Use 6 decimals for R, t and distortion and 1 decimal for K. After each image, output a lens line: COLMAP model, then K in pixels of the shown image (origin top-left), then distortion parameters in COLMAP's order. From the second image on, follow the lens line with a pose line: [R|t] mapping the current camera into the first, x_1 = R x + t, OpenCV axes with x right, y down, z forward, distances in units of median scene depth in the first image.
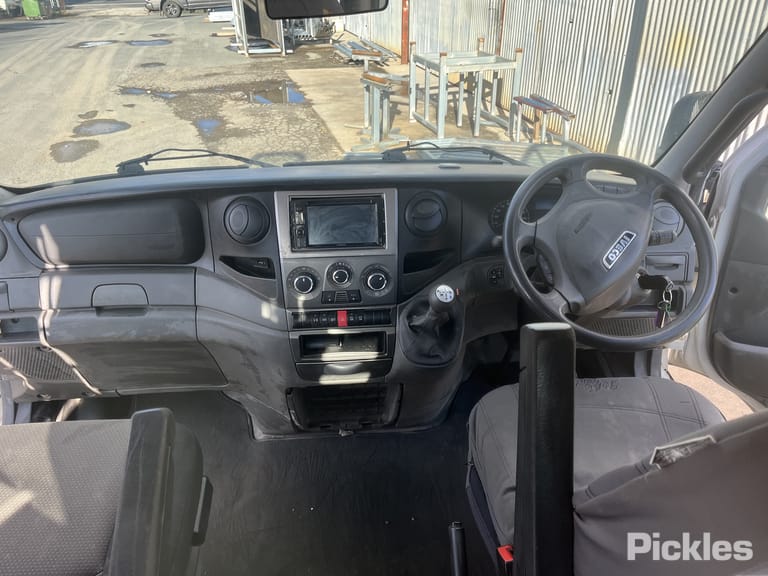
lens RADIAL K [[572.4, 0, 383.8], [0, 572.4, 286.7], [0, 0, 1]] dist [0.035735, -0.049561]
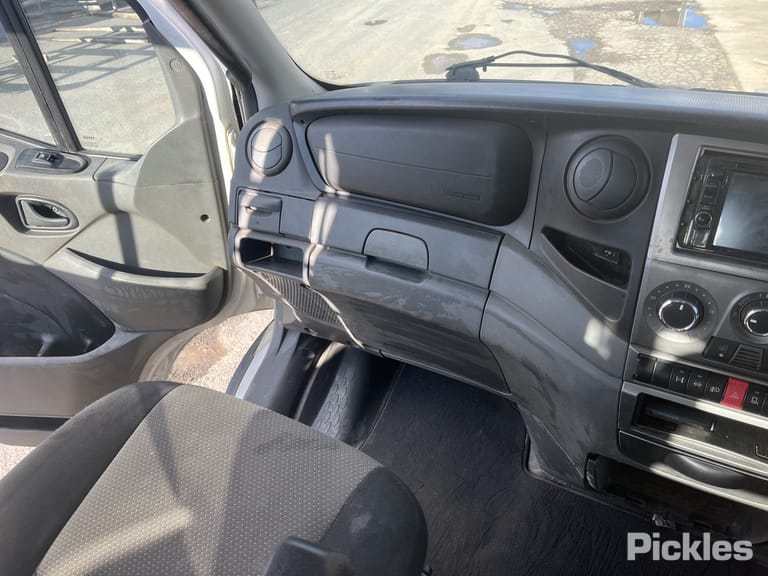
lens RADIAL K [[572.4, 0, 384.8], [0, 572.4, 288.0], [0, 0, 1]] dist [0.035735, -0.049561]
pose [[0.827023, 0.276776, -0.489313, -0.093089], [-0.218138, 0.960201, 0.174440, -0.052708], [0.518120, -0.037529, 0.854484, 0.333738]]
